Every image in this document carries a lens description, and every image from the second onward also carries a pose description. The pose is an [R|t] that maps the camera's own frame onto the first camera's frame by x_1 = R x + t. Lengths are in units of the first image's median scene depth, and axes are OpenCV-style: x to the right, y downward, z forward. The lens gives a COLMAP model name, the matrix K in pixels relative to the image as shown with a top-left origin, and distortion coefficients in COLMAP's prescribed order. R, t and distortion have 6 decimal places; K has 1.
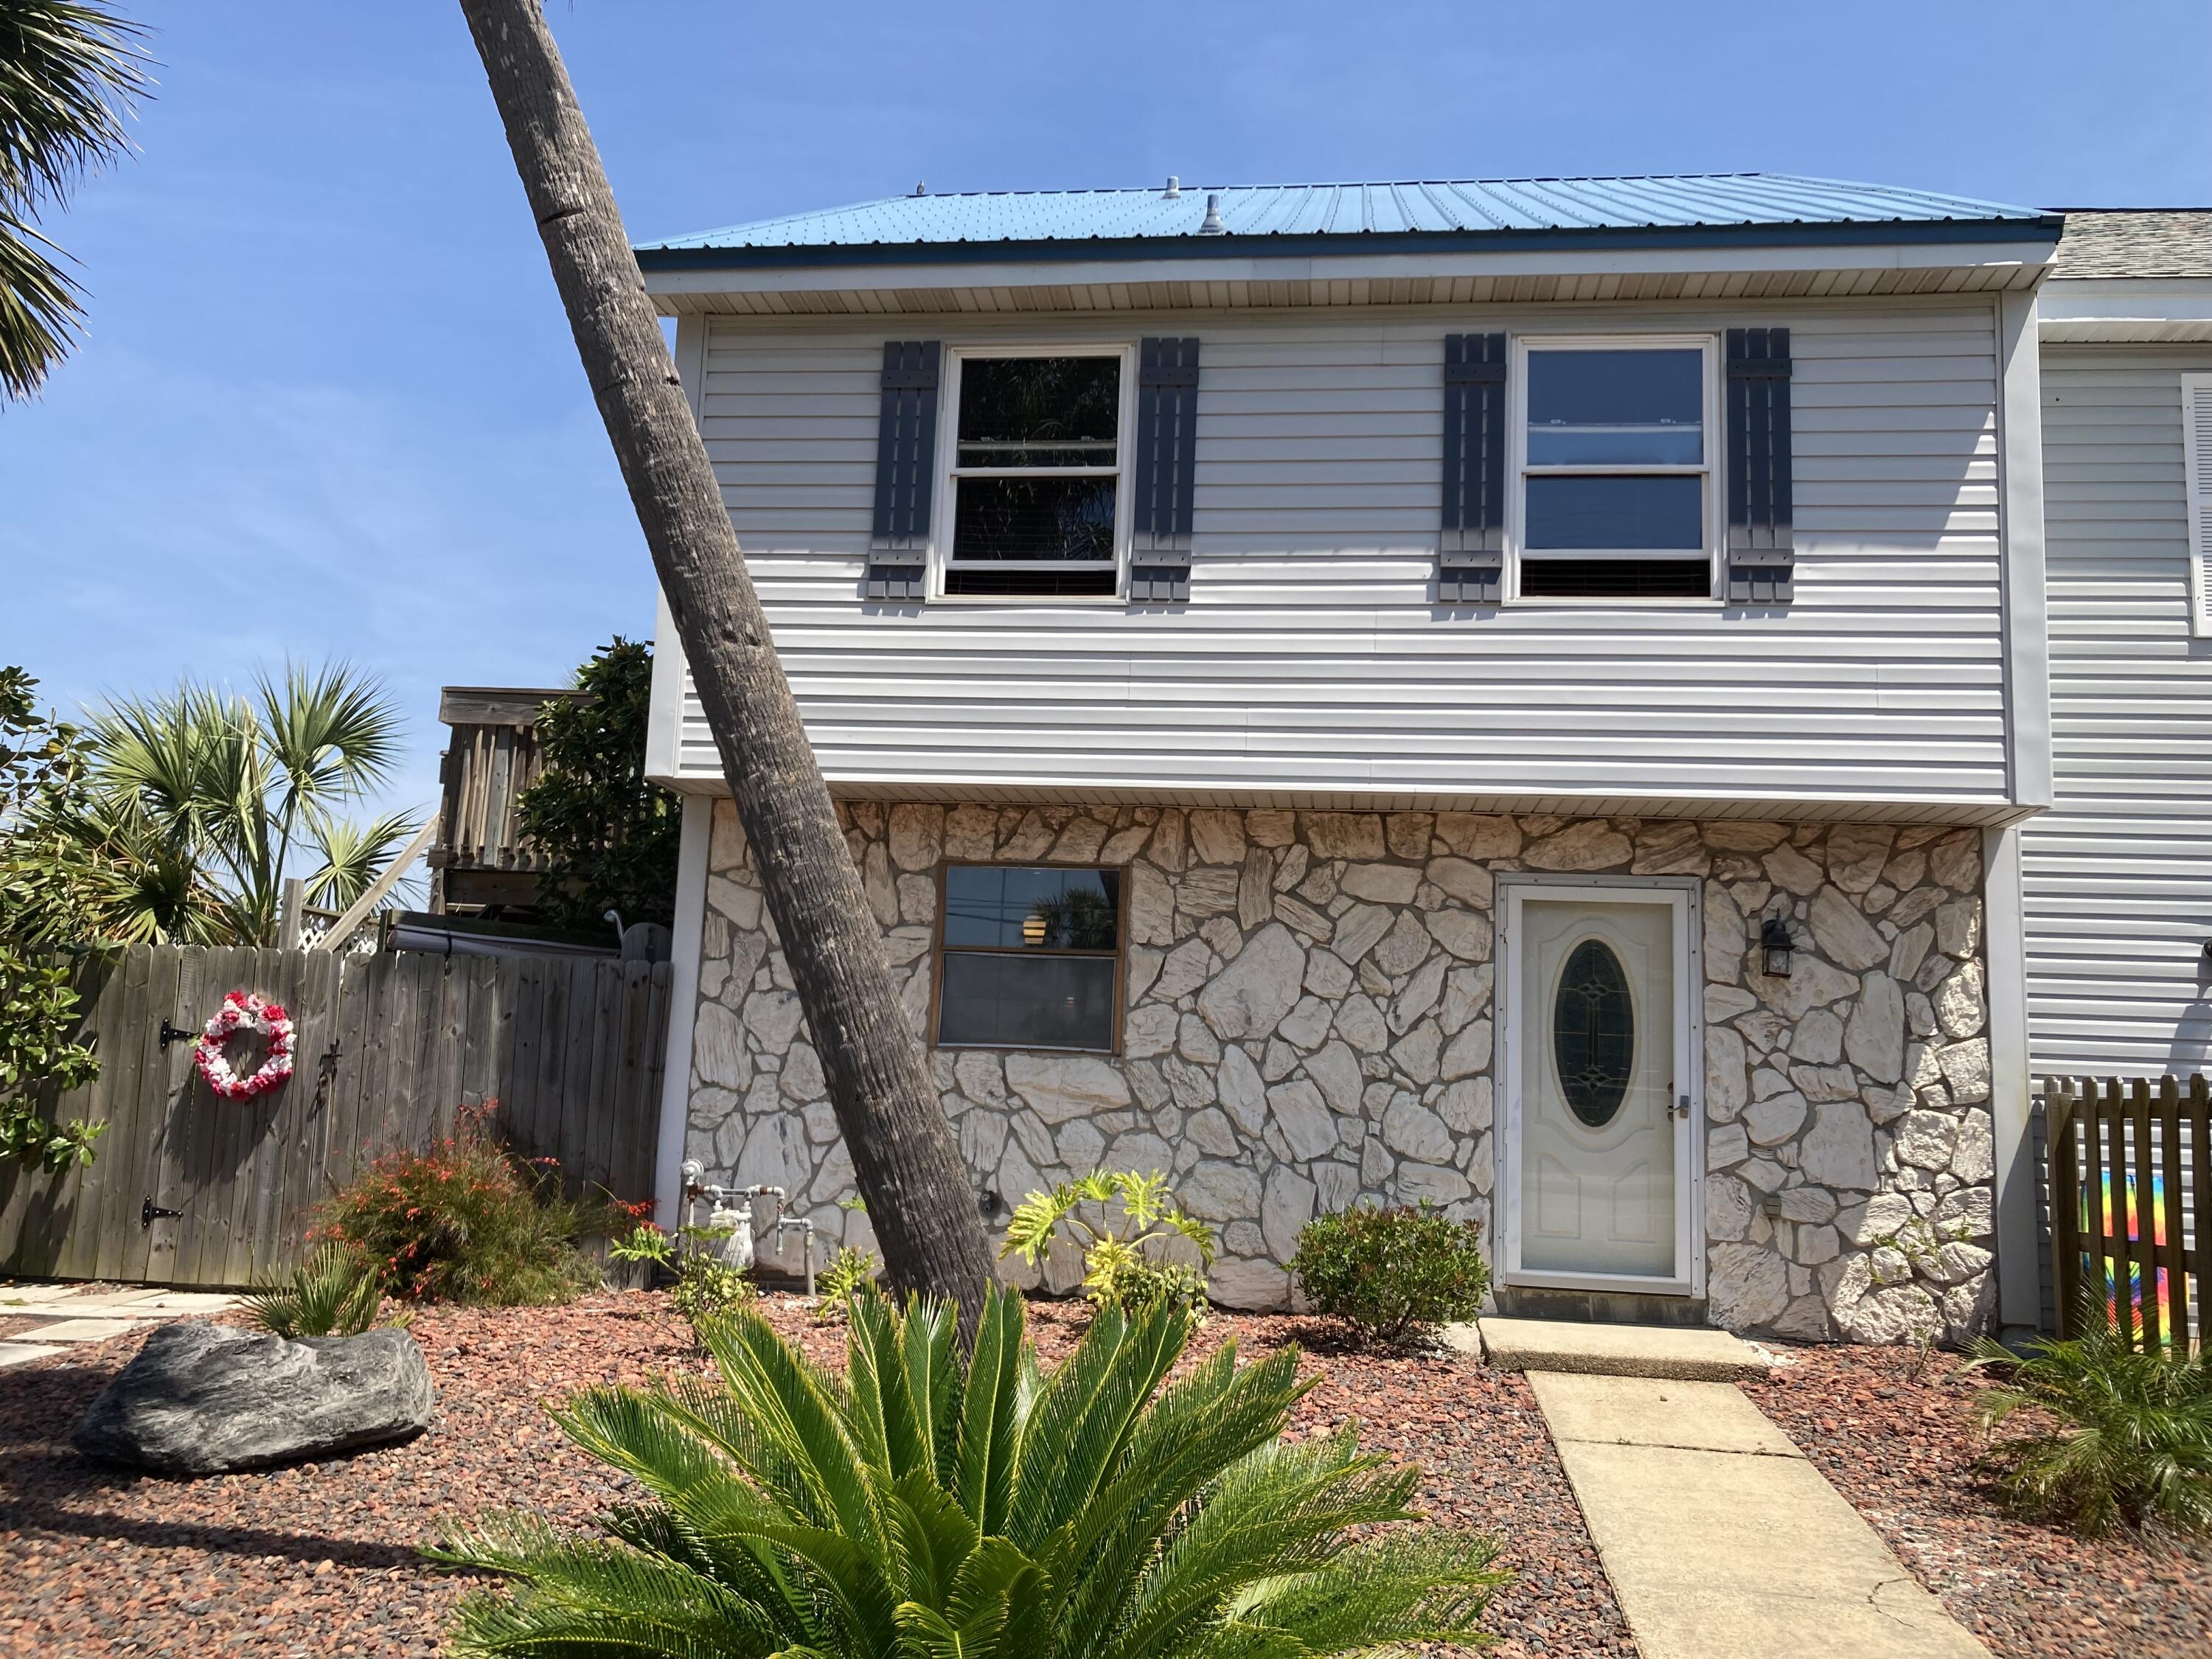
lens RADIAL K [[1821.1, 0, 1106.0], [0, 1821.1, 829.5], [0, 0, 1]] dist [0.003968, 0.029834]
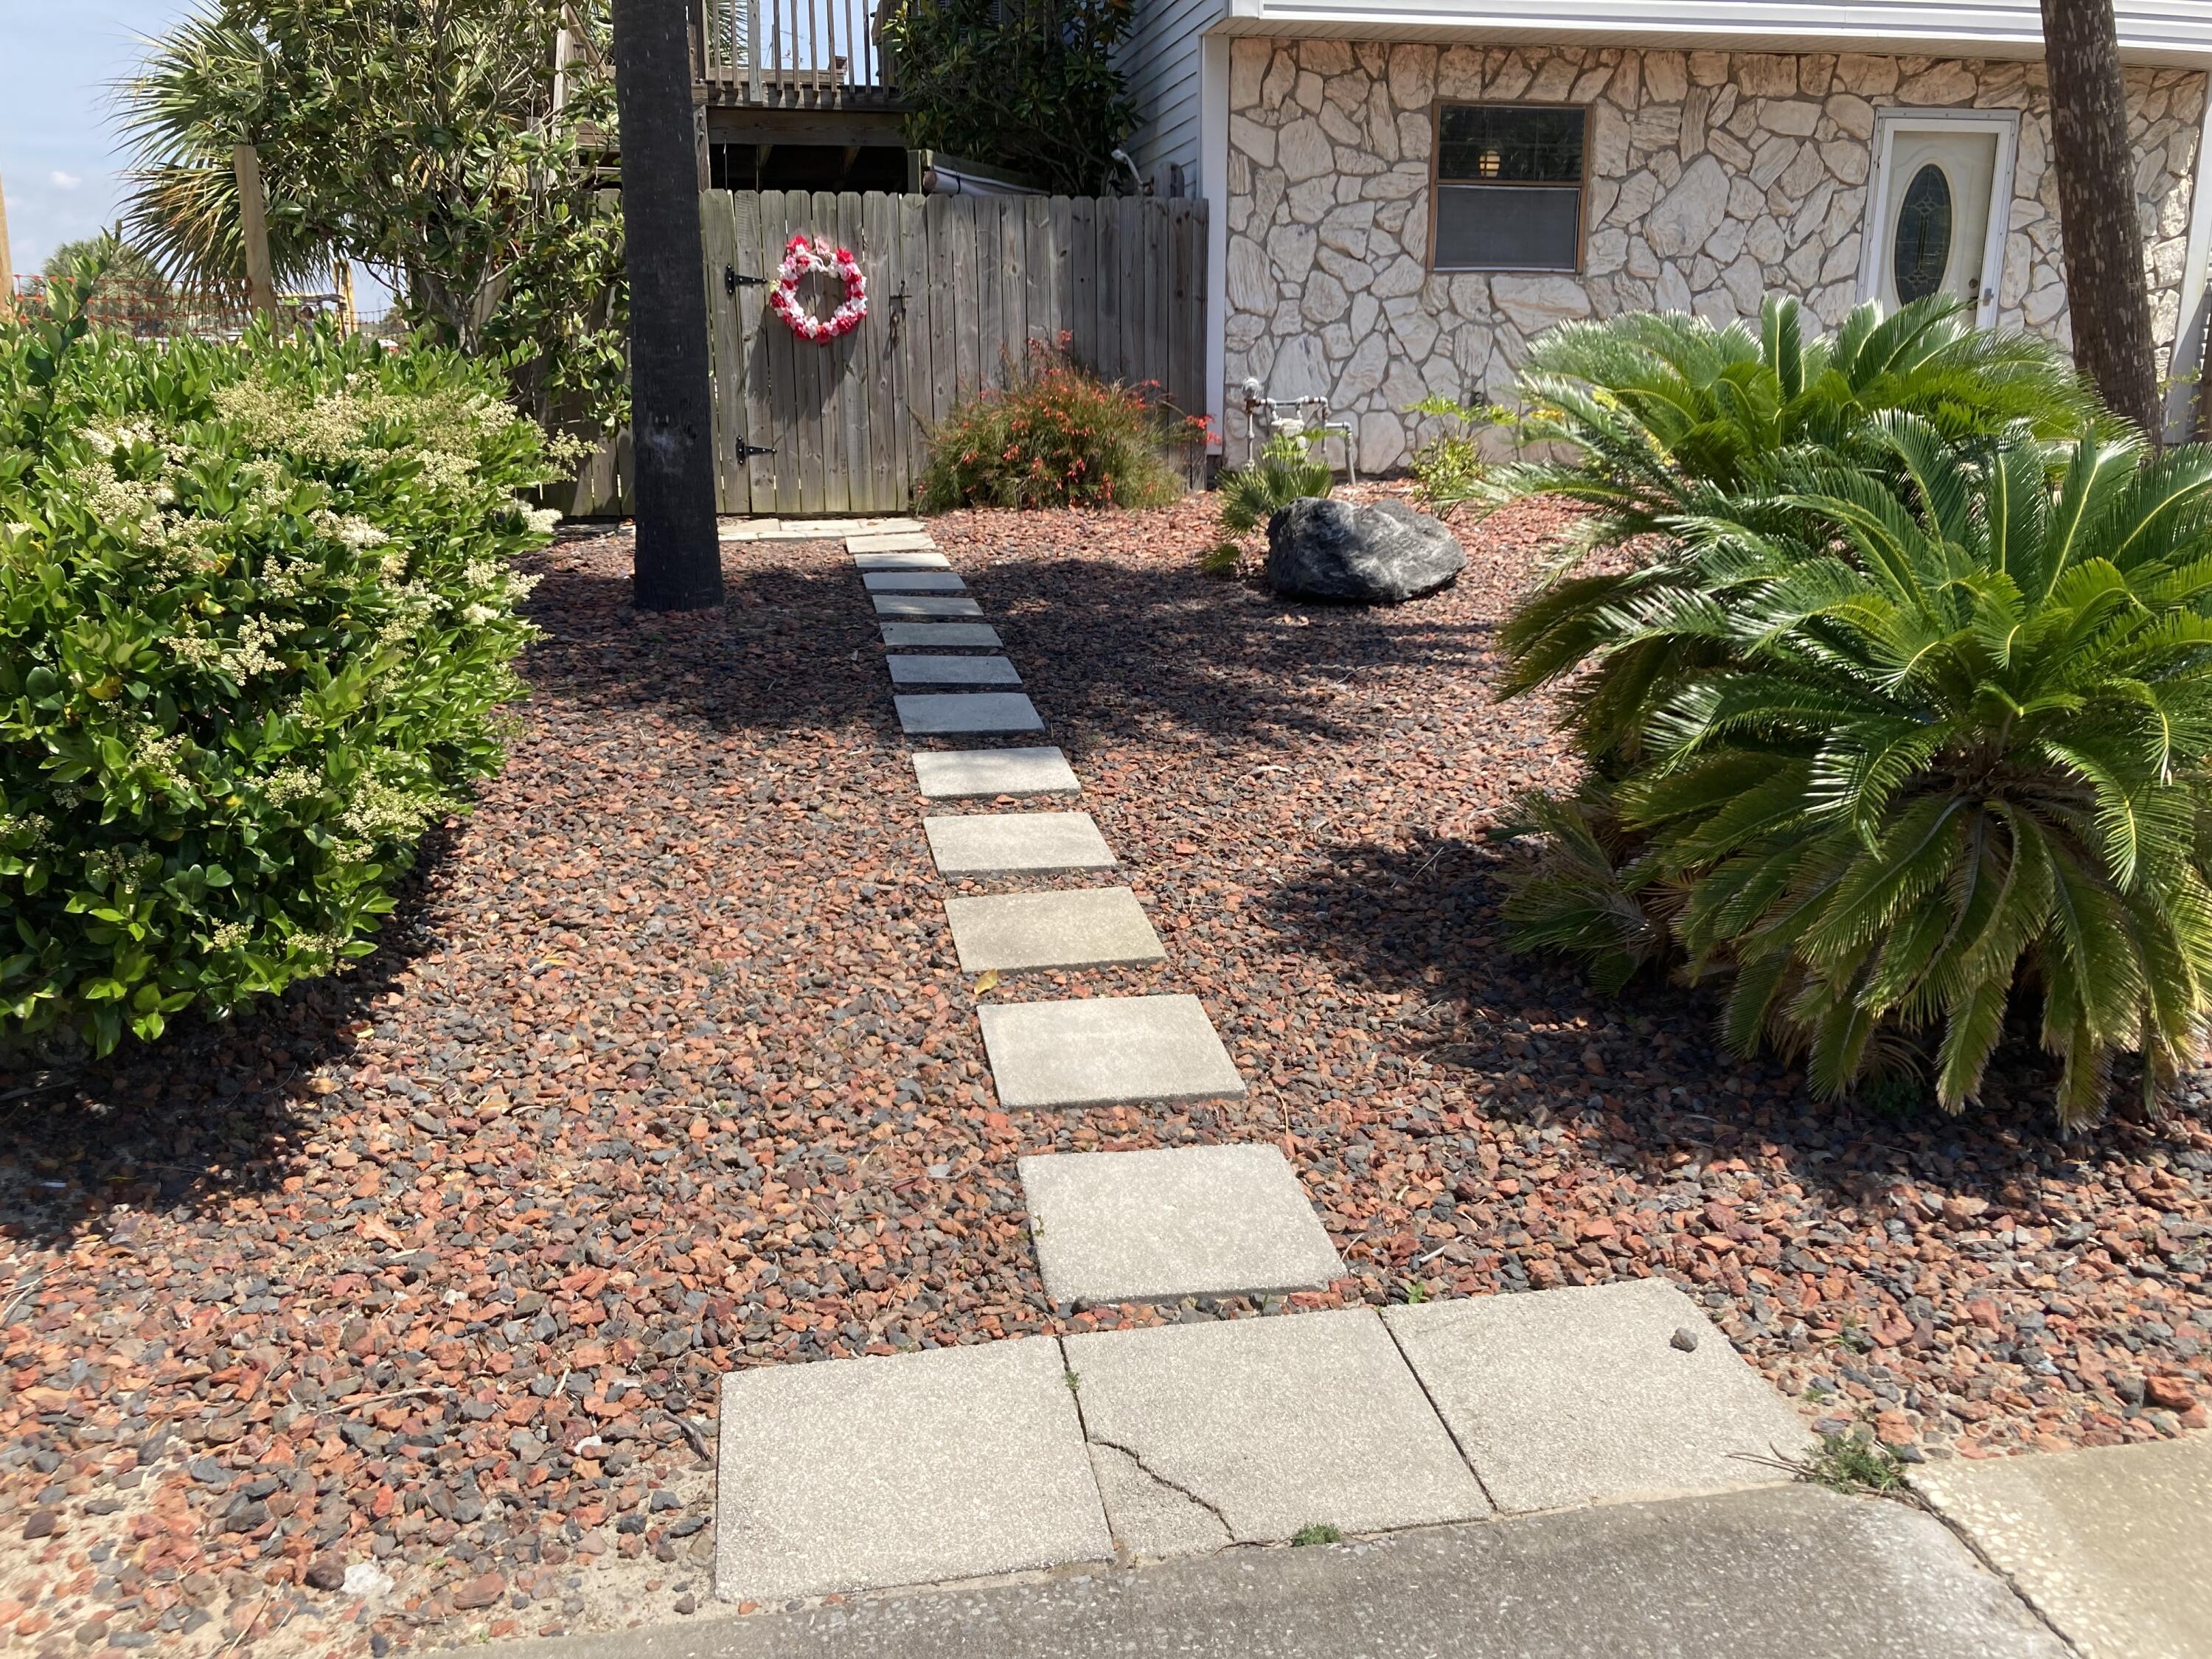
lens RADIAL K [[1821.1, 0, 1106.0], [0, 1821.1, 829.5], [0, 0, 1]] dist [0.003968, 0.029834]
pose [[0.950838, -0.116566, 0.286914, -0.677982], [-0.005834, 0.919551, 0.392927, -0.010387], [-0.309634, -0.375283, 0.873664, -0.099089]]
